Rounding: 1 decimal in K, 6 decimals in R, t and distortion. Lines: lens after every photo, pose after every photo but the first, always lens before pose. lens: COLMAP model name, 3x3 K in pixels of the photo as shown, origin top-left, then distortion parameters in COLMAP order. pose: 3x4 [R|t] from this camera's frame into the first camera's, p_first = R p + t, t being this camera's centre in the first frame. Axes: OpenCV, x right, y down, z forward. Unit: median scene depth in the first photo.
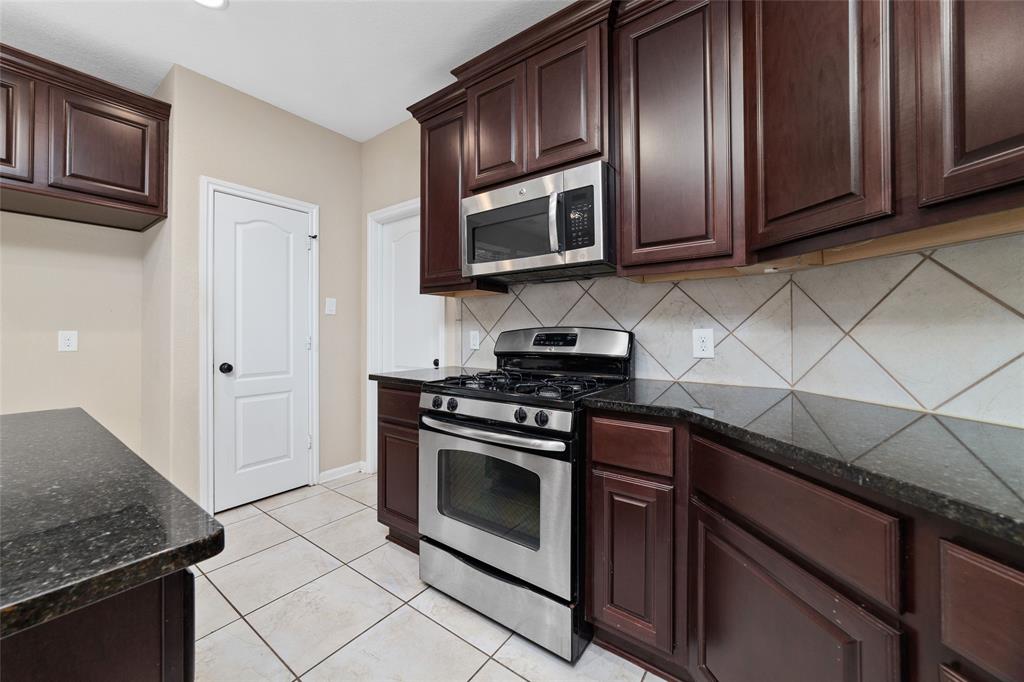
lens RADIAL K [[395.4, 0, 497.6], [0, 395.4, 332.0], [0, 0, 1]] dist [-0.008235, -0.000038]
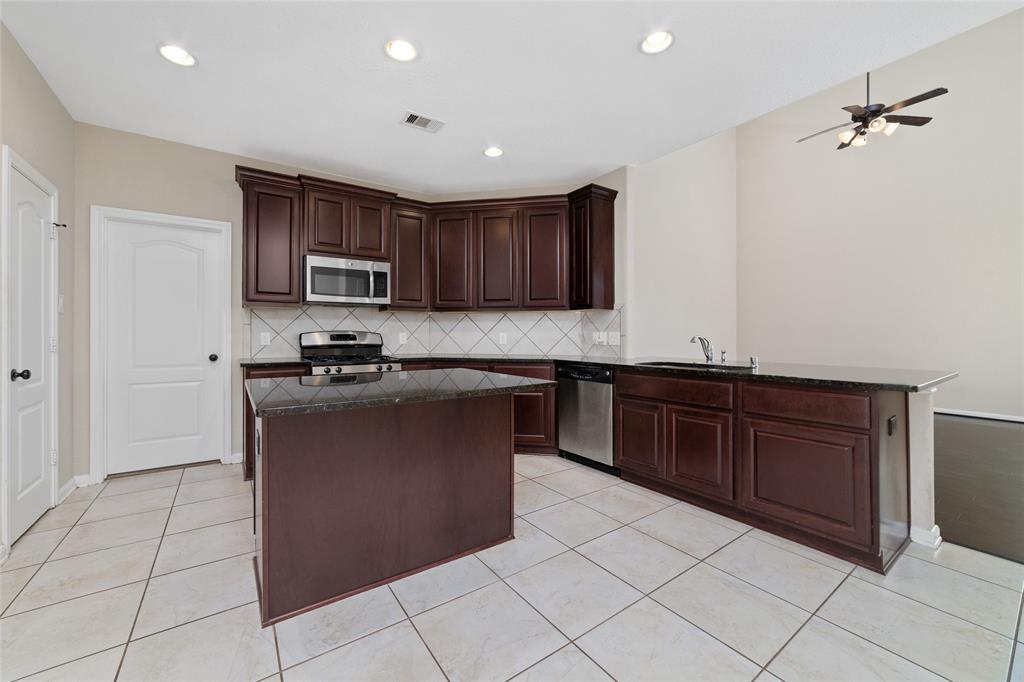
lens RADIAL K [[395.4, 0, 507.7], [0, 395.4, 336.7], [0, 0, 1]] dist [-0.008235, -0.000038]
pose [[0.302533, -0.005416, 0.953124, -1.579106], [-0.000048, 0.999984, 0.005698, 0.005564], [-0.953139, -0.001769, 0.302528, -0.368572]]
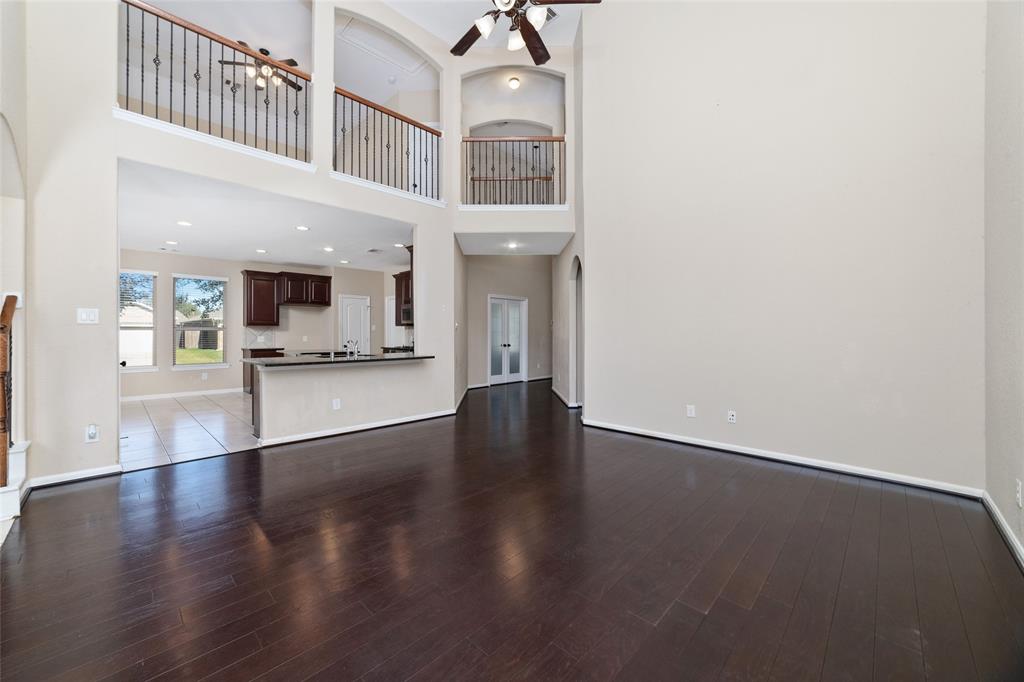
lens RADIAL K [[395.4, 0, 509.2], [0, 395.4, 340.4], [0, 0, 1]] dist [-0.008235, -0.000038]
pose [[0.993340, -0.002132, -0.115200, 1.690428], [0.004330, 0.999813, 0.018829, -0.030795], [0.115139, -0.019202, 0.993164, -3.351281]]
